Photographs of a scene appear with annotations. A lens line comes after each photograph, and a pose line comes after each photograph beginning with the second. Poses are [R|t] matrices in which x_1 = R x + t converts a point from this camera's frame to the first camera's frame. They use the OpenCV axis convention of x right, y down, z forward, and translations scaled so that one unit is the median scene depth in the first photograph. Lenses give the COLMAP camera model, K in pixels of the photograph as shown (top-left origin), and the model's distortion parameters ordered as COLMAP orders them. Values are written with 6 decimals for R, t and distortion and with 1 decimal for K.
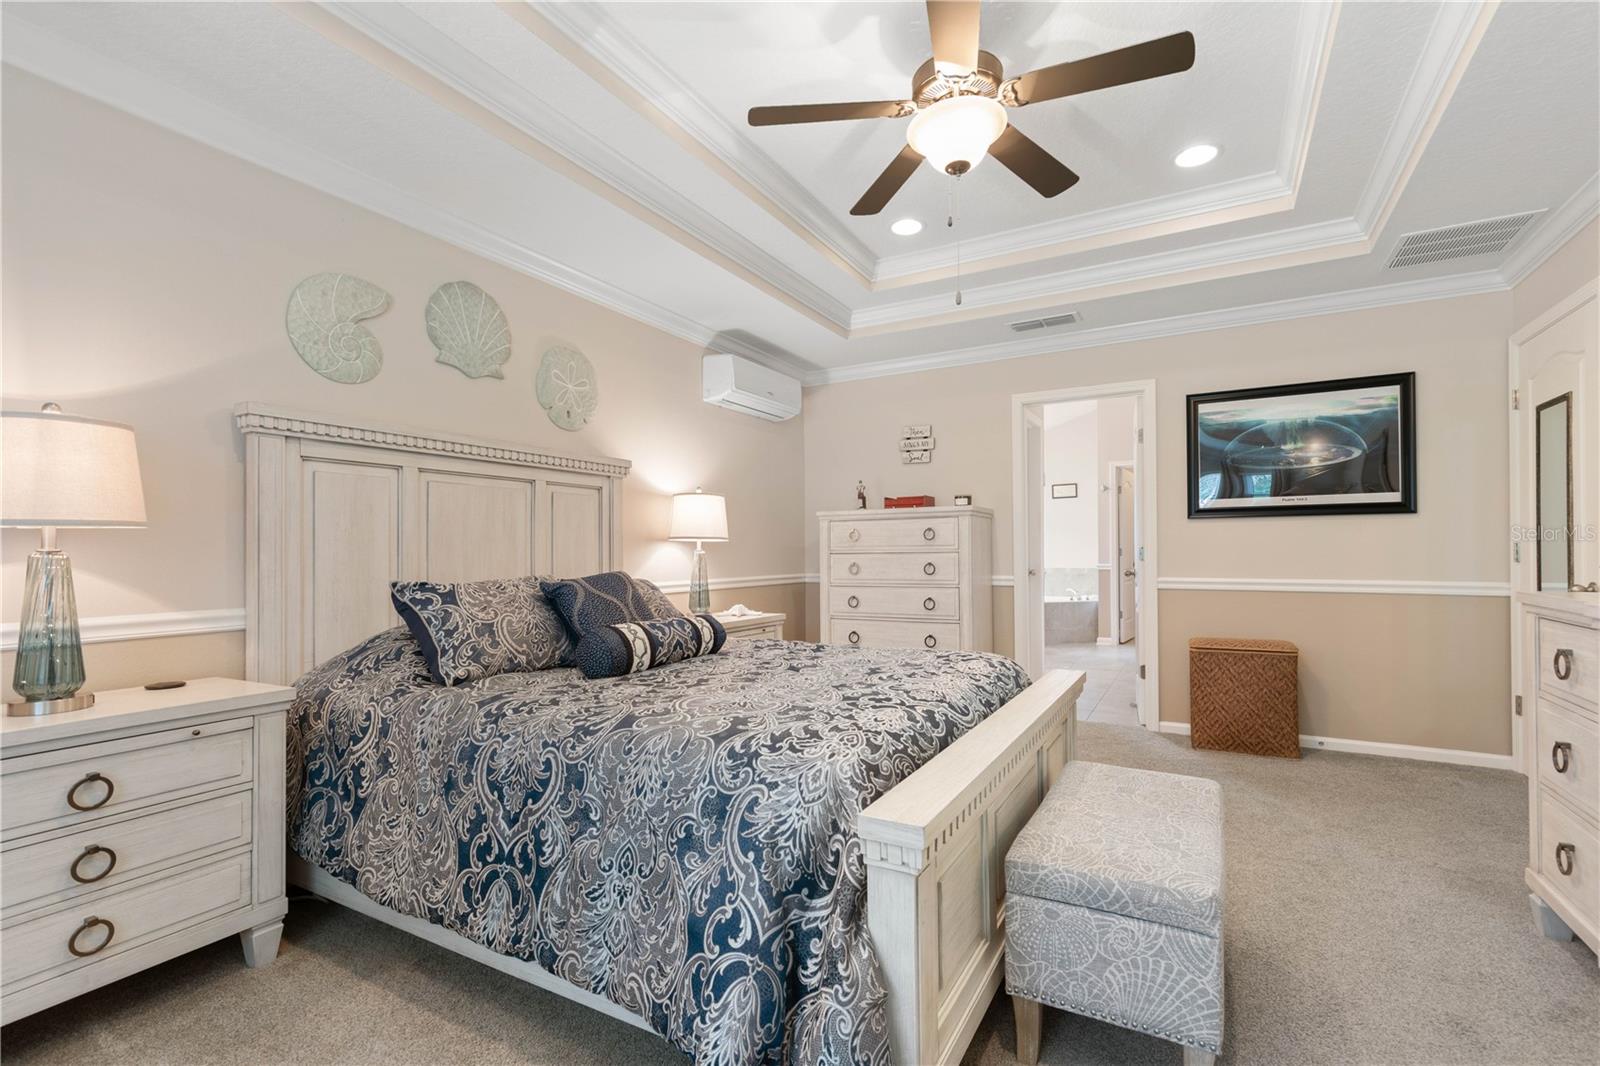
lens RADIAL K [[723.0, 0, 811.6], [0, 723.0, 542.2], [0, 0, 1]] dist [0.008191, -0.002738]
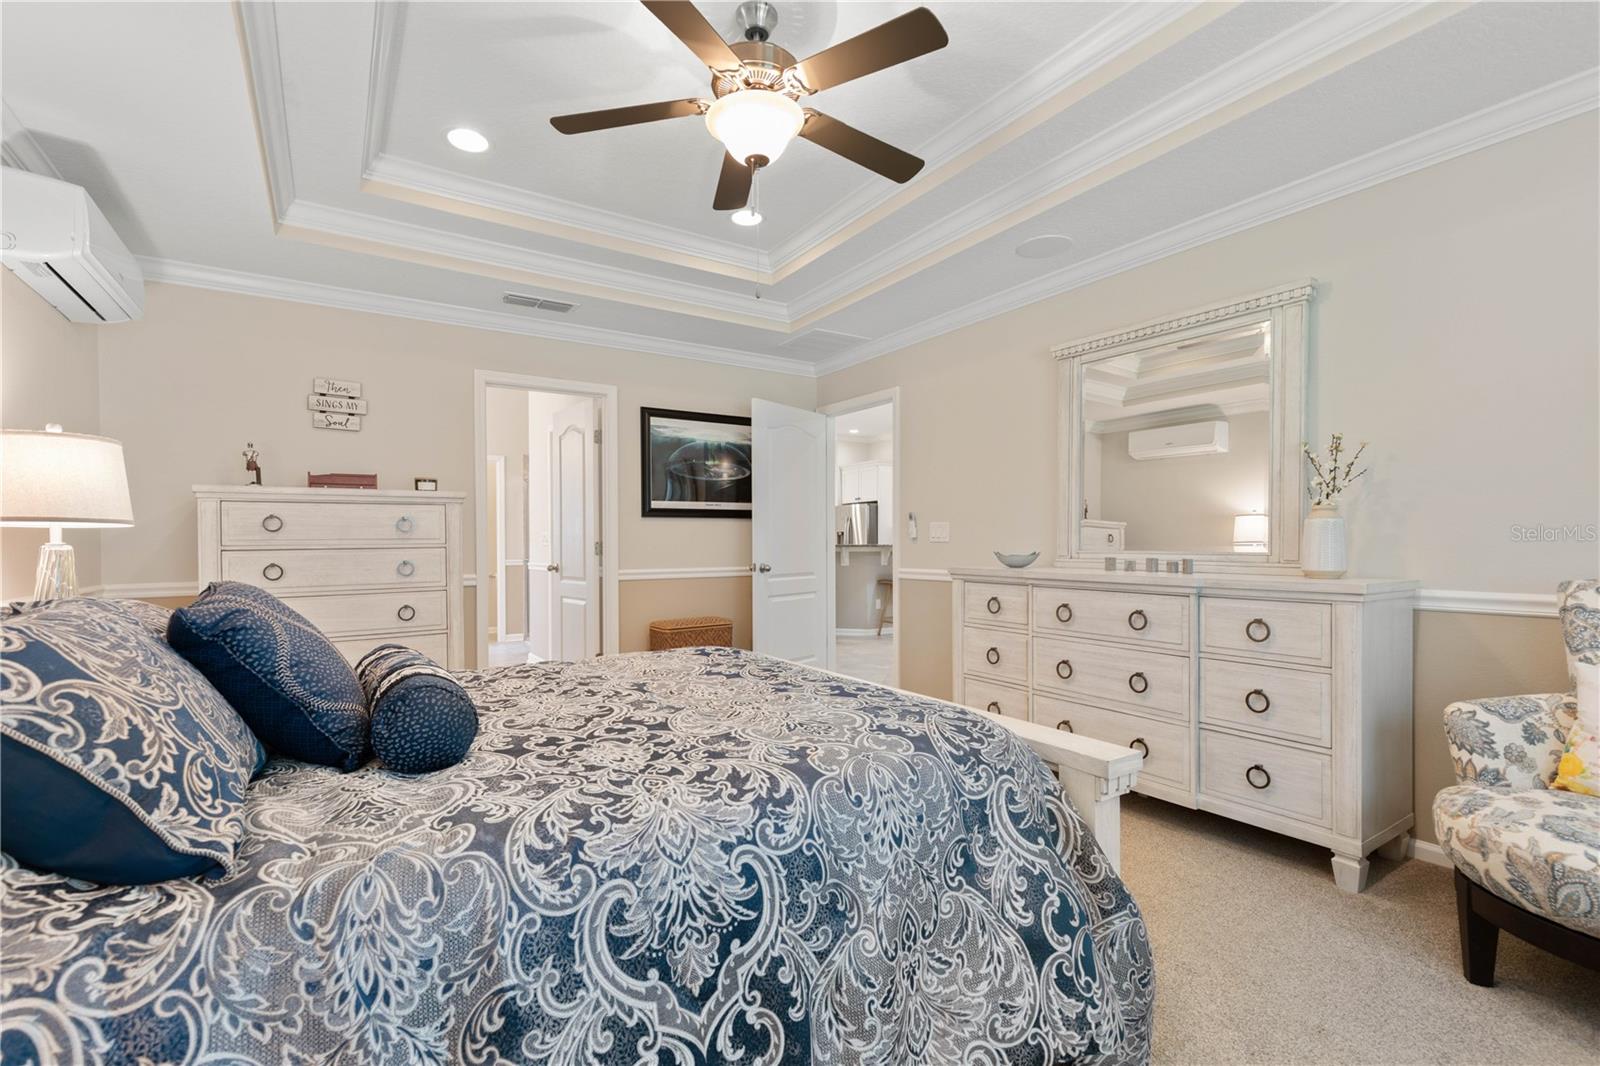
lens RADIAL K [[723.0, 0, 804.6], [0, 723.0, 539.3], [0, 0, 1]] dist [0.008191, -0.002738]
pose [[0.457057, 0.009199, 0.889390, -0.900622], [-0.008408, 0.999947, -0.006022, 0.016326], [-0.889398, -0.004725, 0.457110, 0.658201]]
